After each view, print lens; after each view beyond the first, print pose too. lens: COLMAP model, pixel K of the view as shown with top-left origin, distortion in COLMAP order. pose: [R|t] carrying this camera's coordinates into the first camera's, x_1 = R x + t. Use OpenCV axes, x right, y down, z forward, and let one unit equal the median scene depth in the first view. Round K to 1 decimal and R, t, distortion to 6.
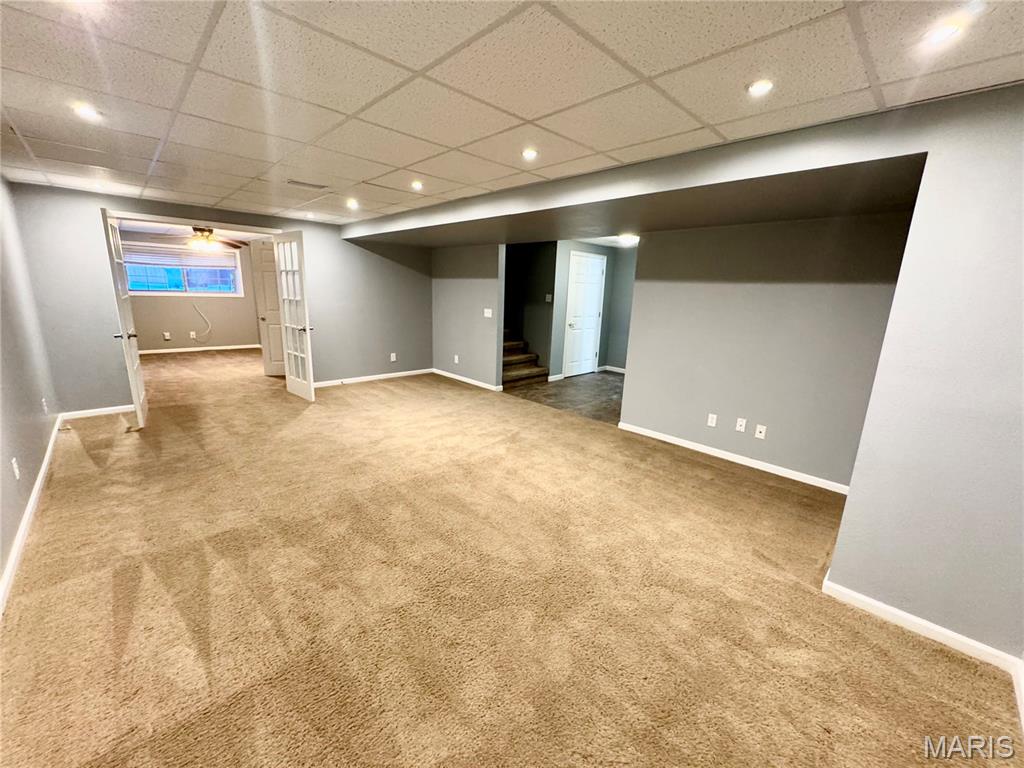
lens RADIAL K [[408.4, 0, 511.8], [0, 408.4, 382.6], [0, 0, 1]] dist [0.001365, -0.000013]
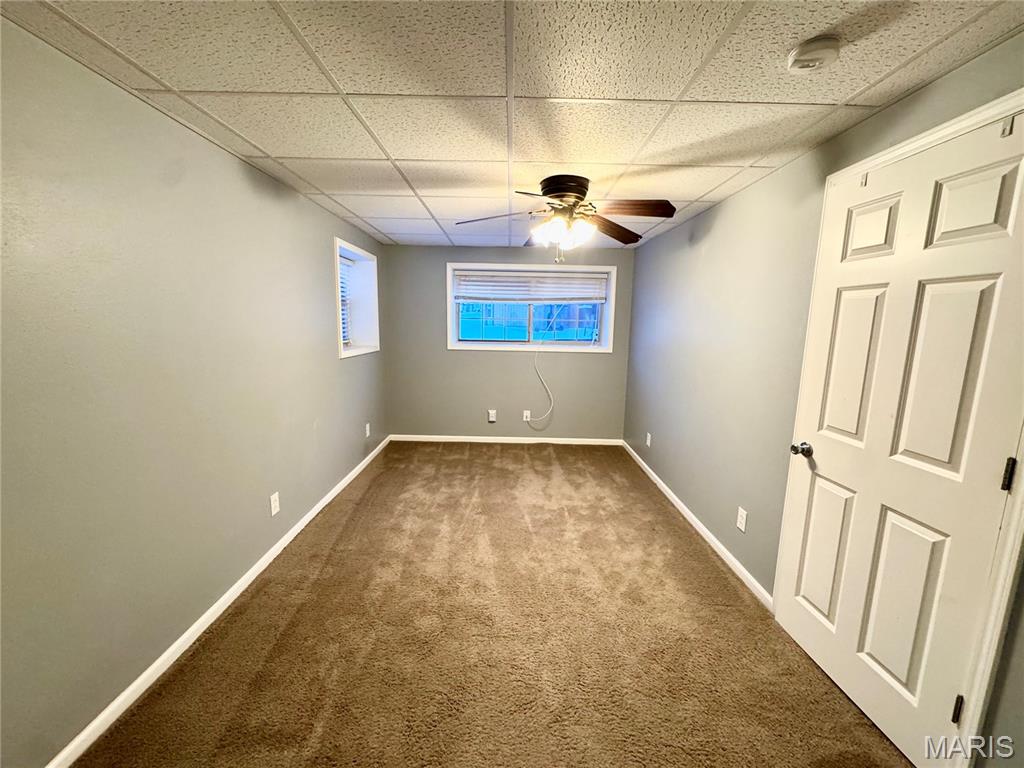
lens RADIAL K [[408.4, 0, 510.7], [0, 408.4, 385.5], [0, 0, 1]] dist [0.001365, -0.000013]
pose [[0.721779, 0.084435, -0.686954, -0.402717], [-0.148985, 0.988217, -0.035075, -0.135668], [0.675899, 0.127662, 0.725854, 0.558636]]
